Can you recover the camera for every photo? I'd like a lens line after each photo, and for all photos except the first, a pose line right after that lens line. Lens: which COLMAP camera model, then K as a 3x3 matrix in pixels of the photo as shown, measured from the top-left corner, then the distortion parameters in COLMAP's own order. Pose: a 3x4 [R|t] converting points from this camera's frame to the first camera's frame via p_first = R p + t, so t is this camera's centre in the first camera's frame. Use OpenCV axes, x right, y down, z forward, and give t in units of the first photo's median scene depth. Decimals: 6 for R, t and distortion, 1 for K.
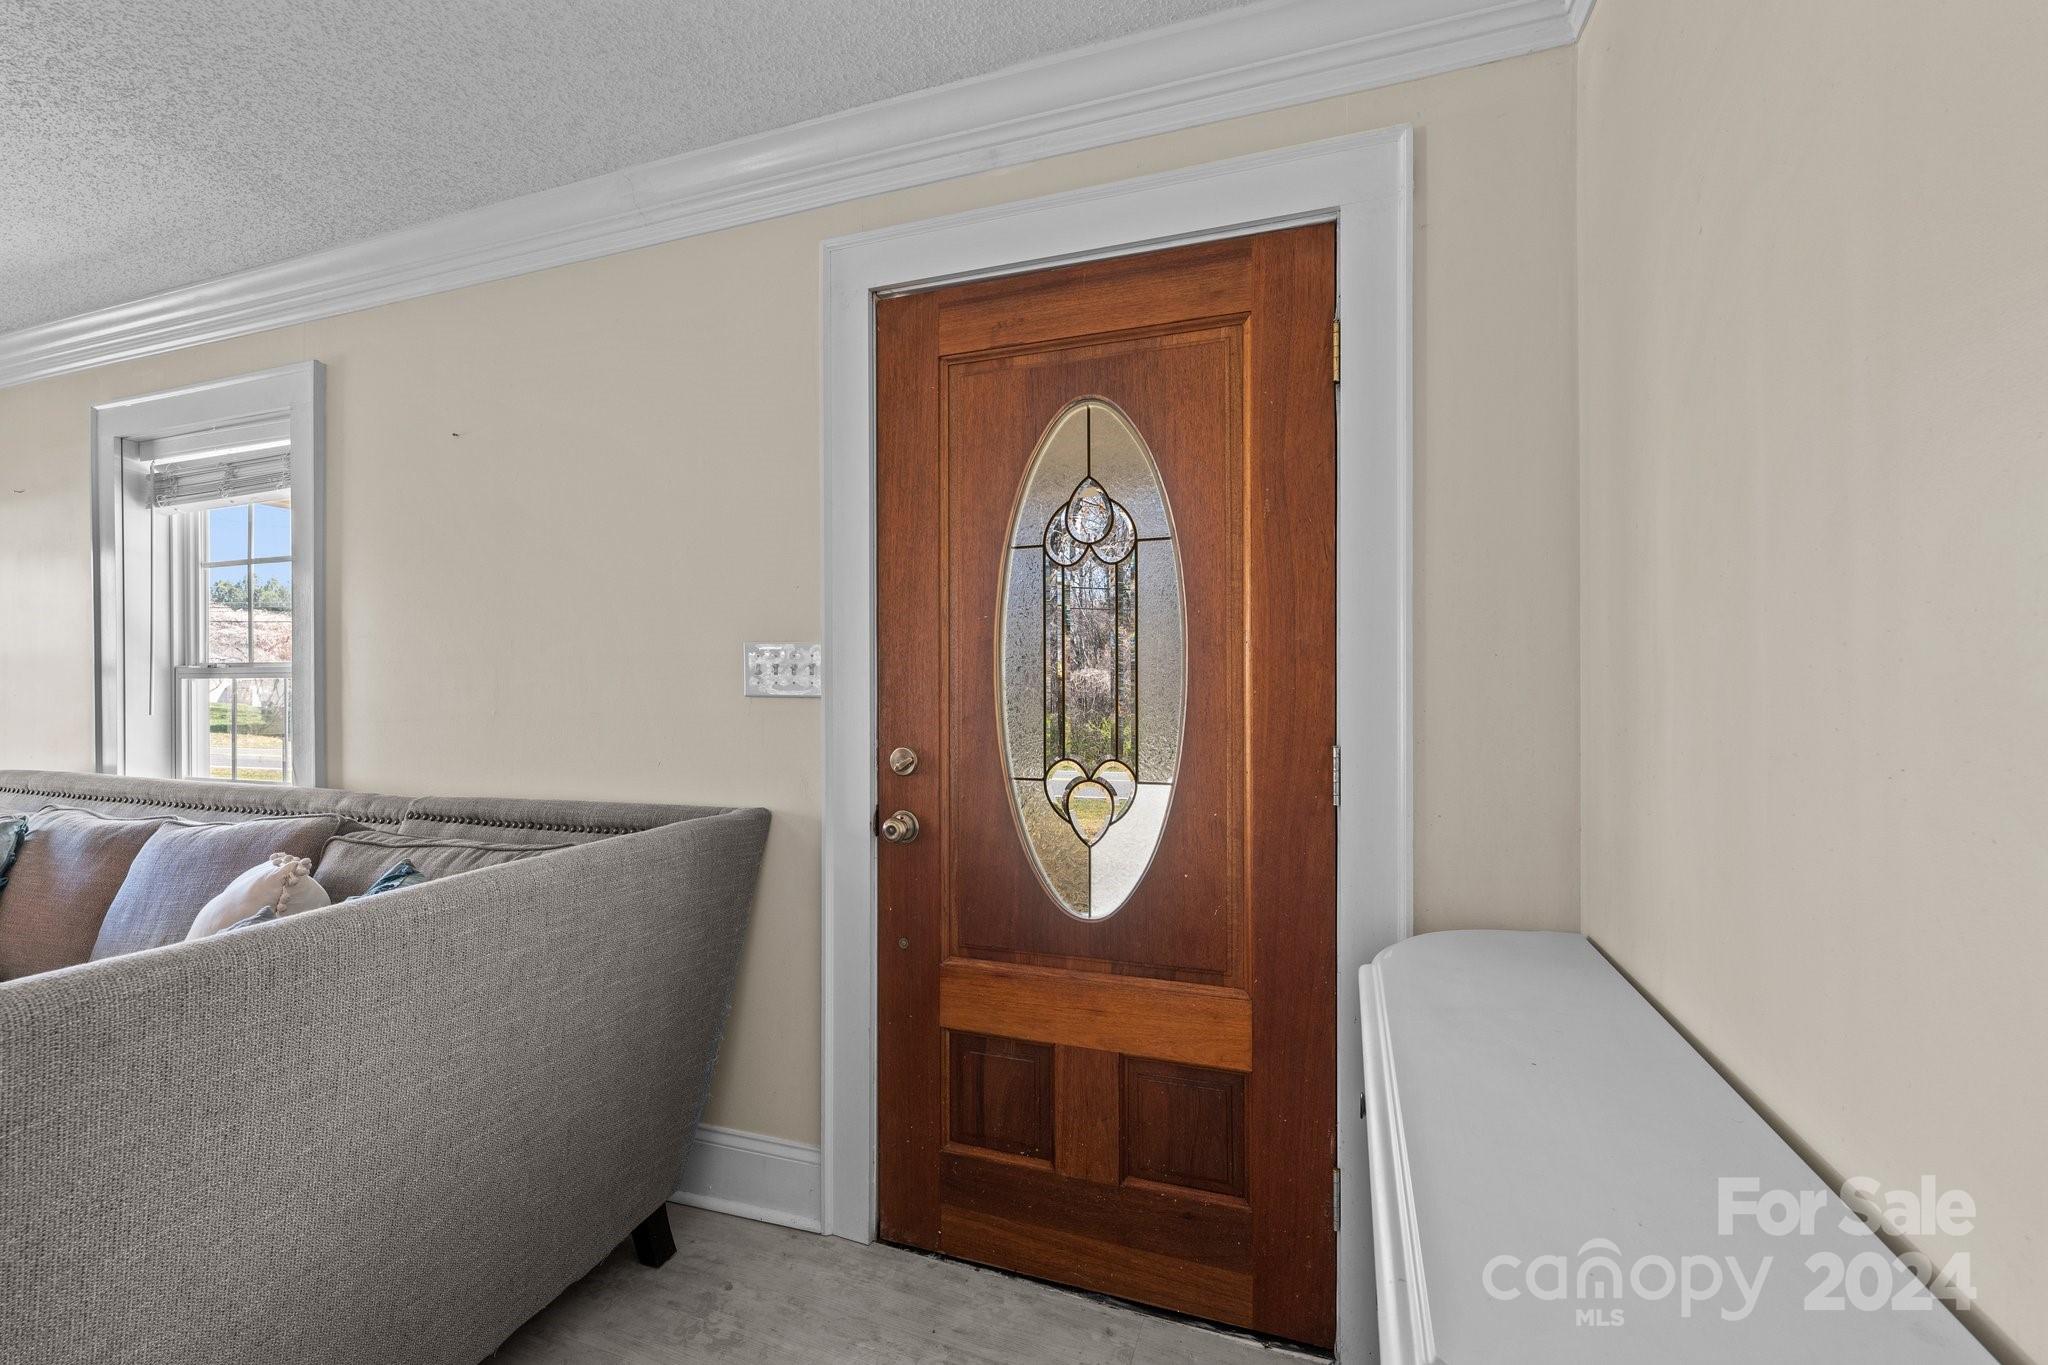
lens RADIAL K [[839.9, 0, 1025.7], [0, 839.9, 681.4], [0, 0, 1]] dist [0.003596, -0.000702]
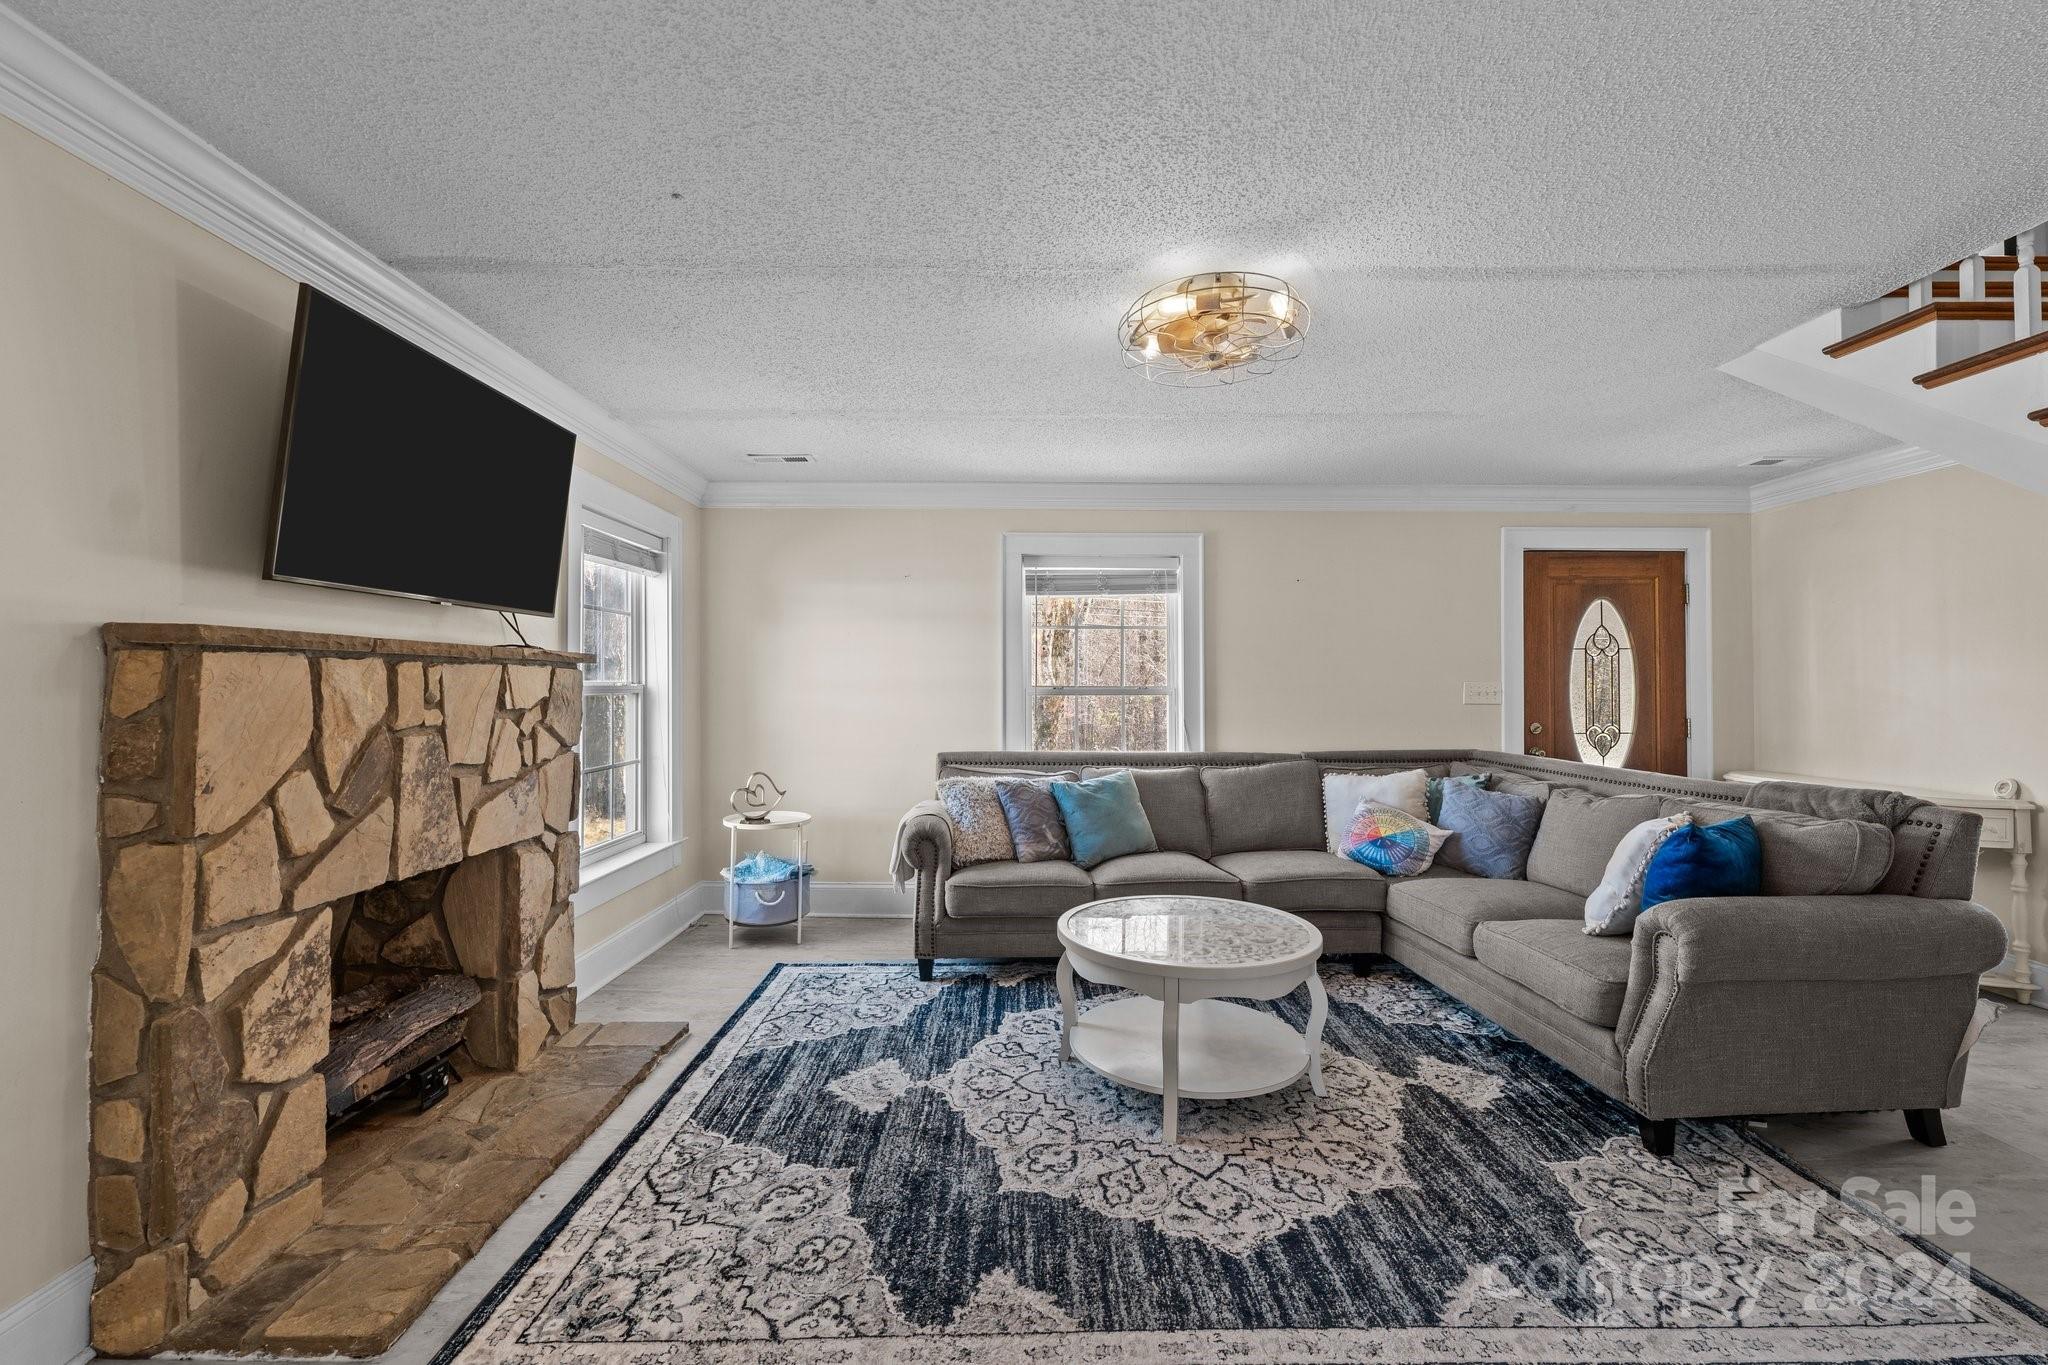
lens RADIAL K [[839.9, 0, 1012.5], [0, 839.9, 679.9], [0, 0, 1]] dist [0.003596, -0.000702]
pose [[0.939762, 0.006882, 0.341760, -2.758720], [-0.001630, 0.999876, -0.015651, -0.011533], [-0.341826, 0.014151, 0.939657, -0.984544]]
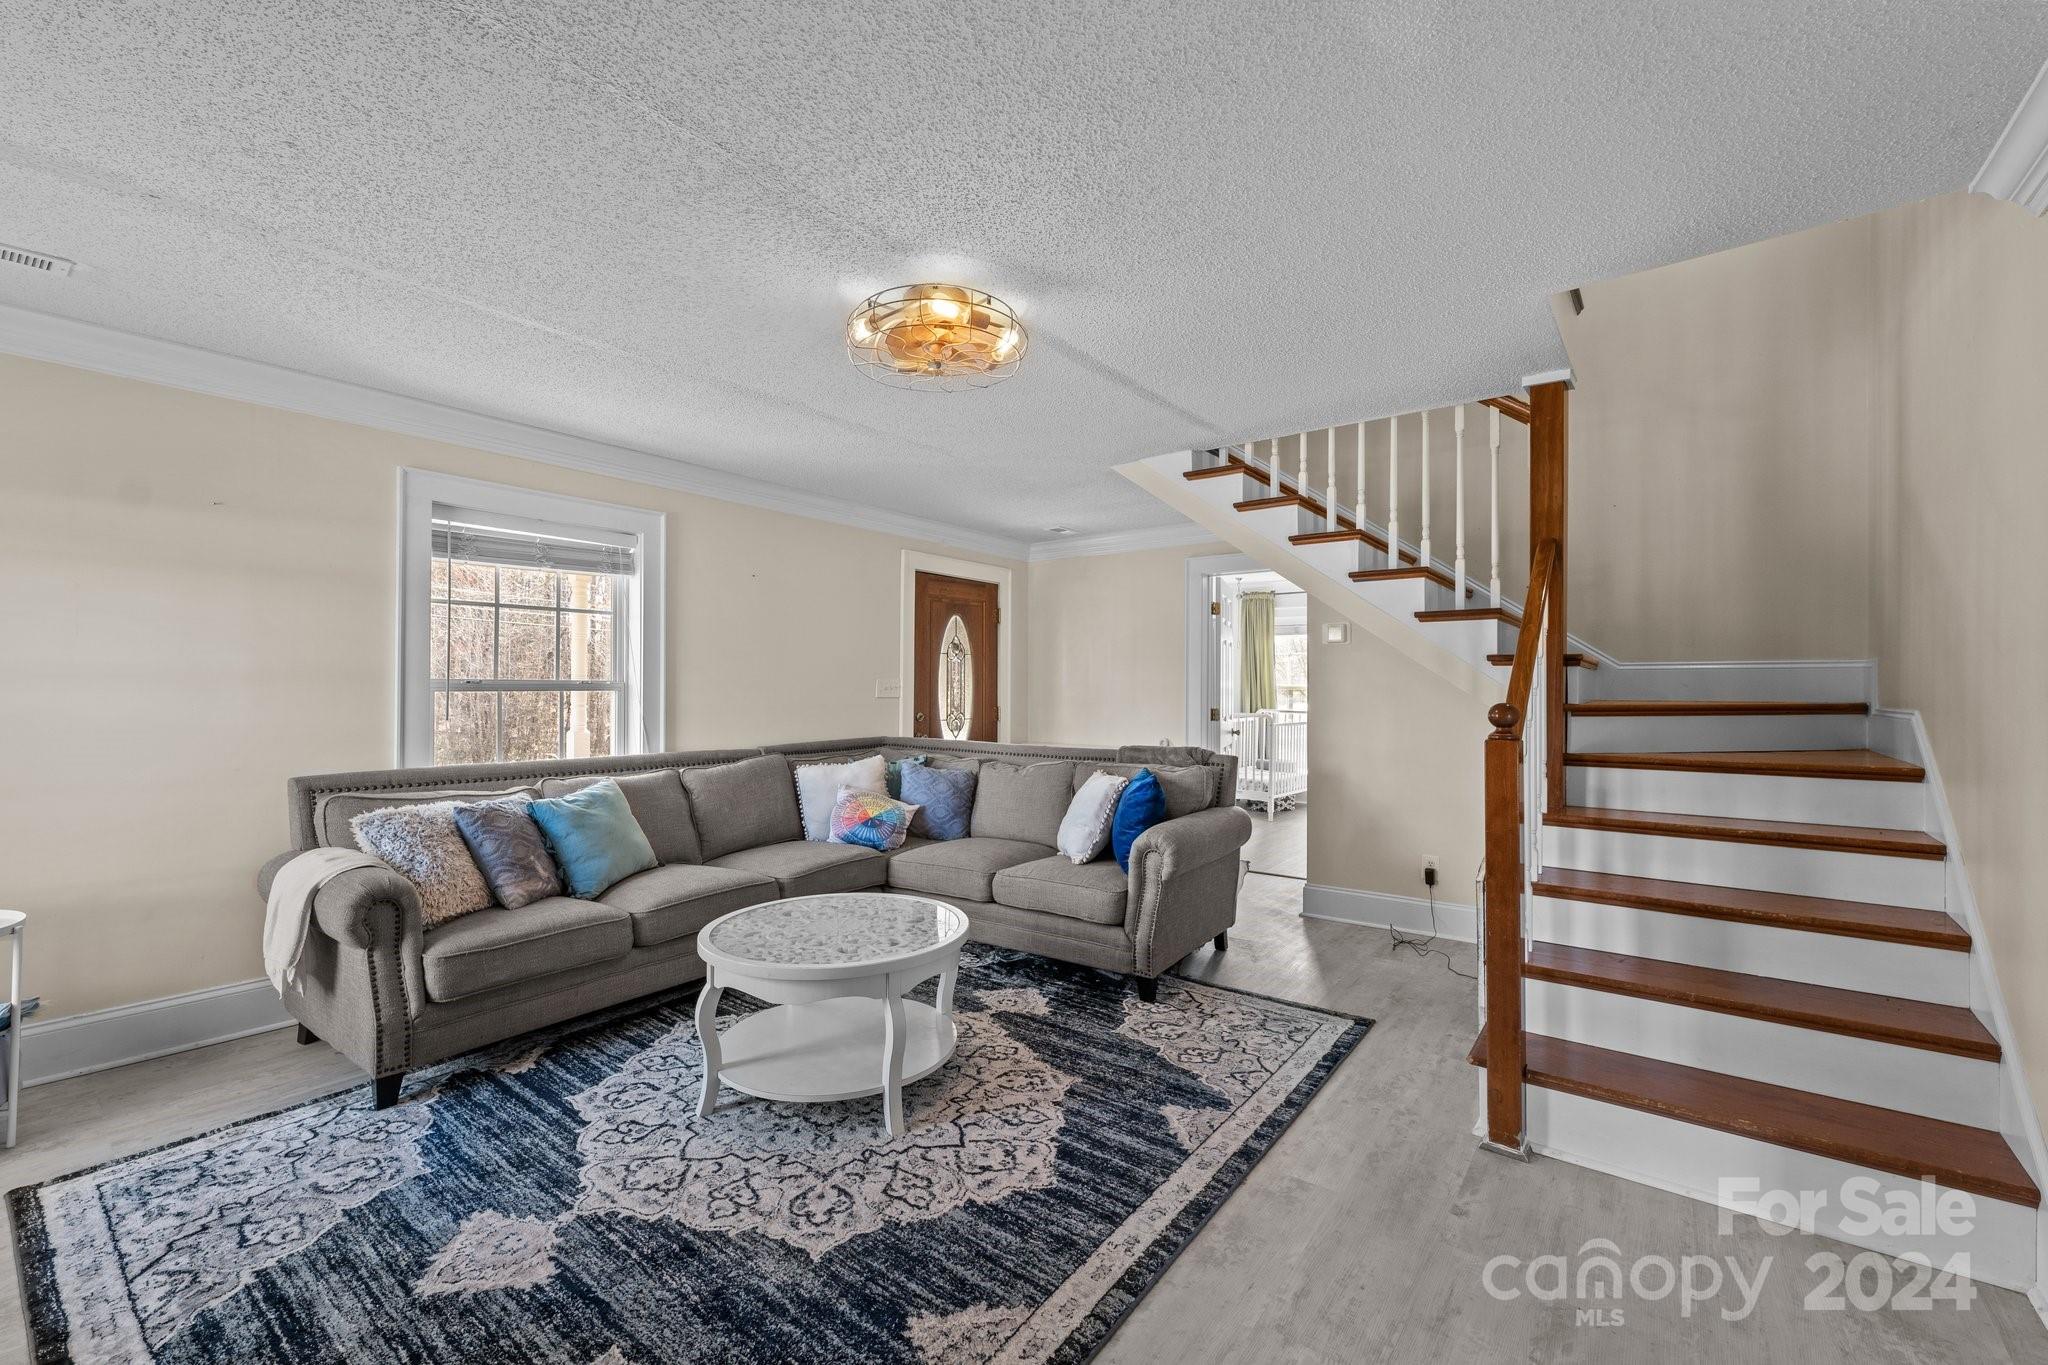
lens RADIAL K [[839.9, 0, 1014.3], [0, 839.9, 682.7], [0, 0, 1]] dist [0.003596, -0.000702]
pose [[0.311118, 0.007938, 0.950338, -3.306236], [-0.000532, 0.999966, -0.008179, -0.008912], [-0.950371, 0.002039, 0.311112, -0.375070]]
